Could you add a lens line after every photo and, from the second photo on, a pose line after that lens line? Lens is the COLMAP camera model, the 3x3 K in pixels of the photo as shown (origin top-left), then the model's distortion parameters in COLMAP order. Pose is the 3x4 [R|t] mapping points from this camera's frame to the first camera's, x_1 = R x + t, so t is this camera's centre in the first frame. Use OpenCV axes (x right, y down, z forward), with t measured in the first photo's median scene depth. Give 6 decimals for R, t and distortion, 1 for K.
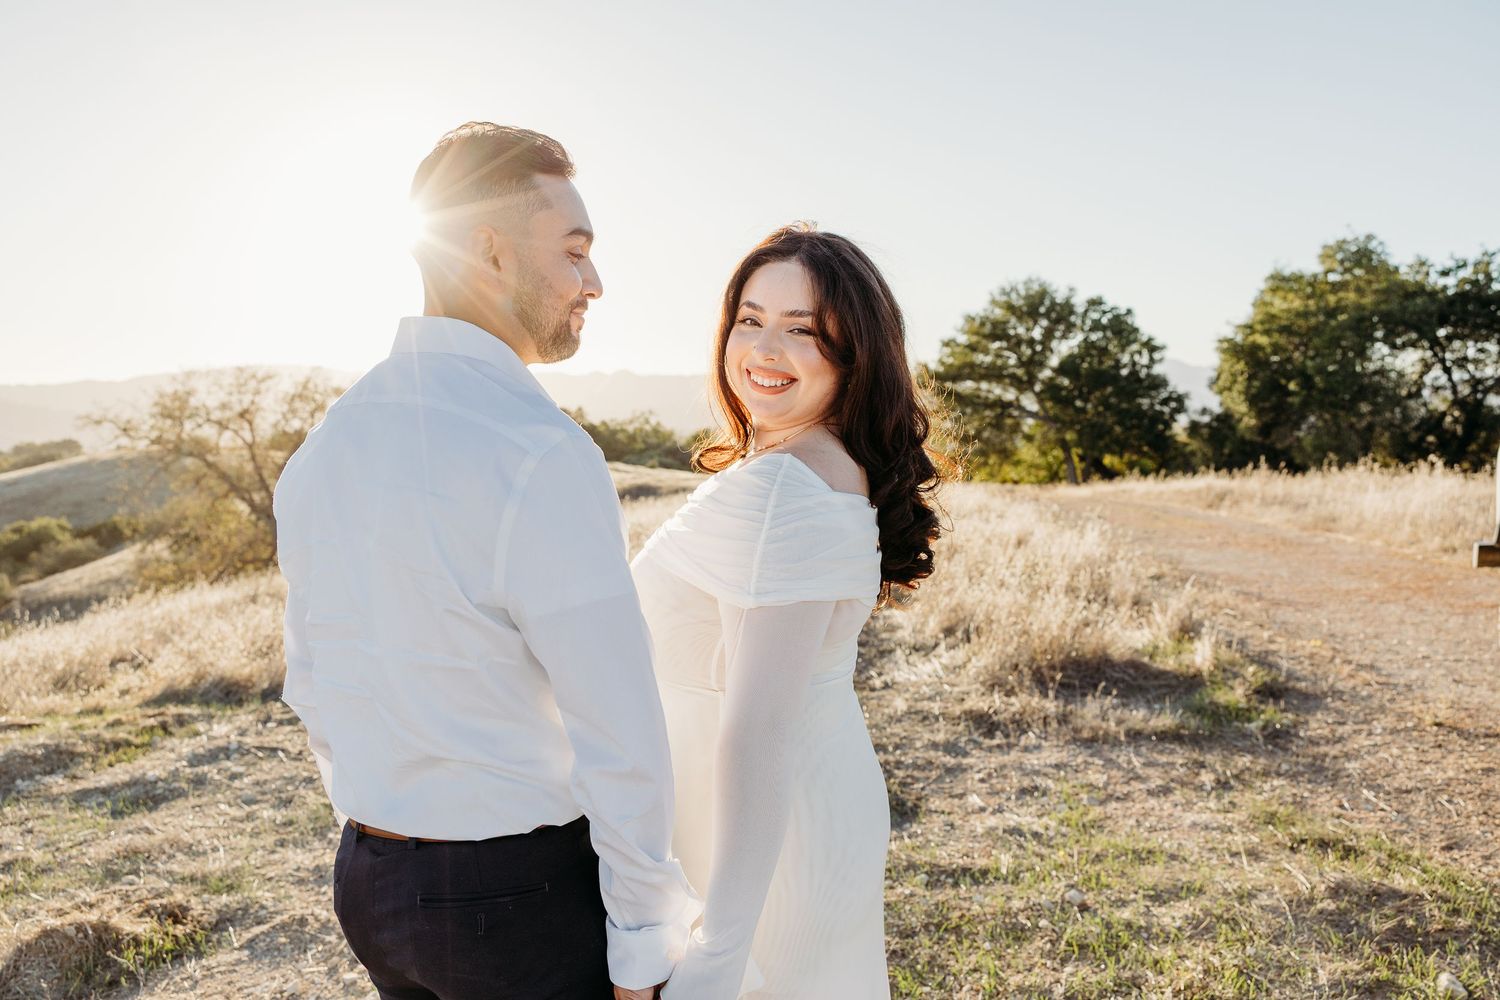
lens RADIAL K [[1165.0, 0, 750.0], [0, 1165.0, 500.0], [0, 0, 1]] dist [0.008760, 0.002252]
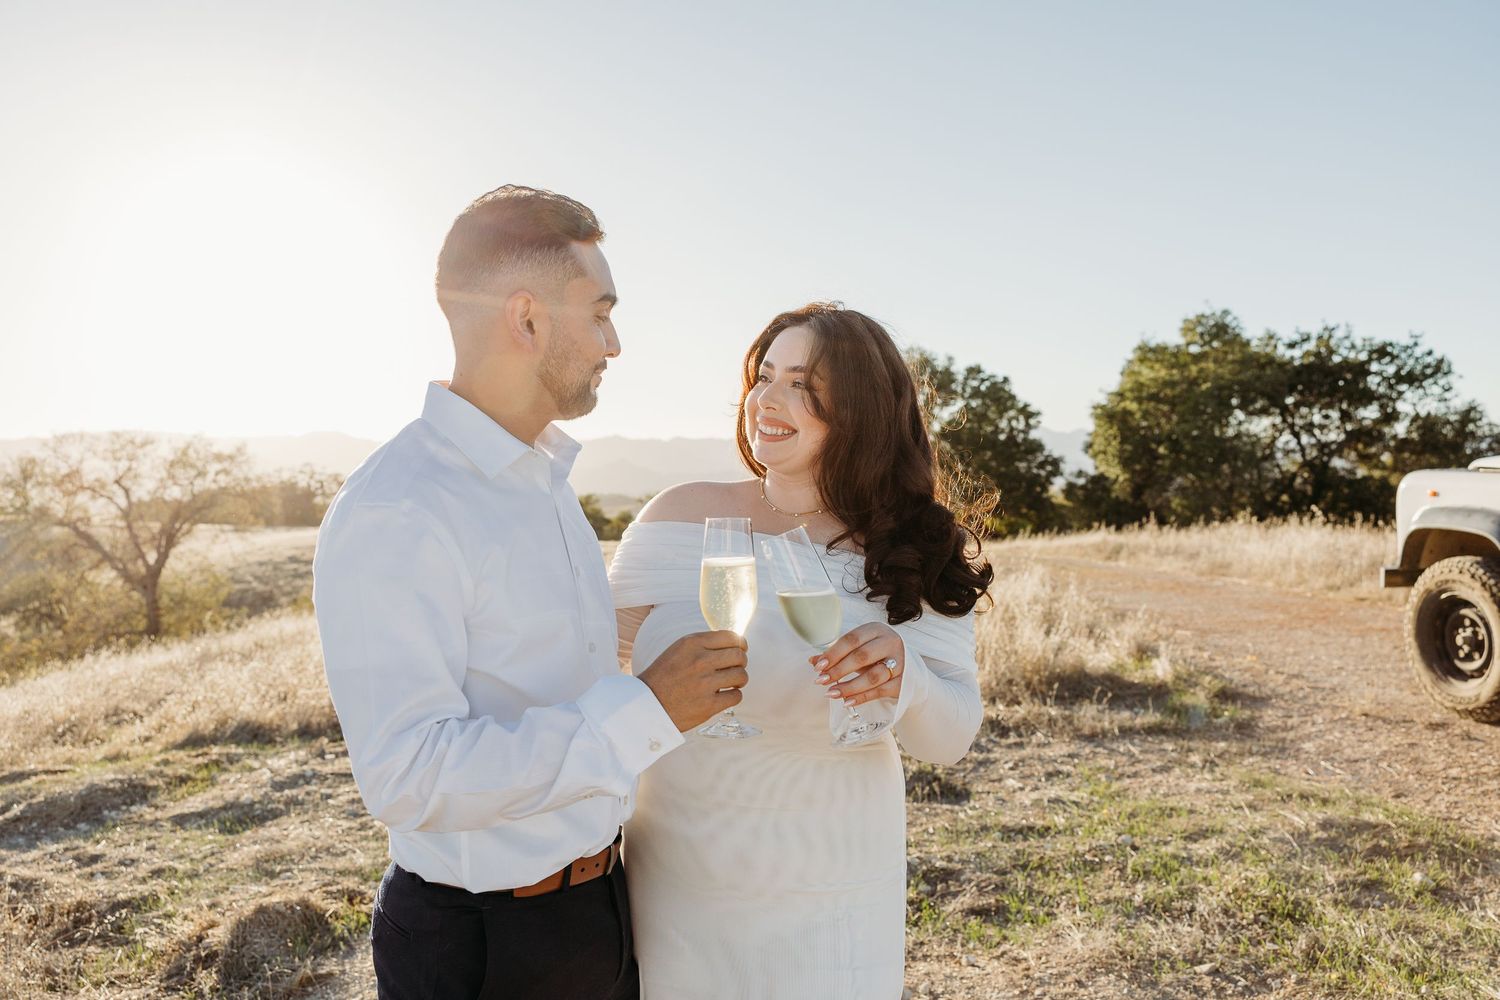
lens RADIAL K [[1176.5, 0, 749.0], [0, 1176.5, 517.0], [0, 0, 1]] dist [0.012179, -0.003246]
pose [[0.993790, -0.007943, 0.110985, -0.152251], [0.012723, 0.999018, -0.042432, 0.024865], [-0.110539, 0.043581, 0.992916, -0.131233]]
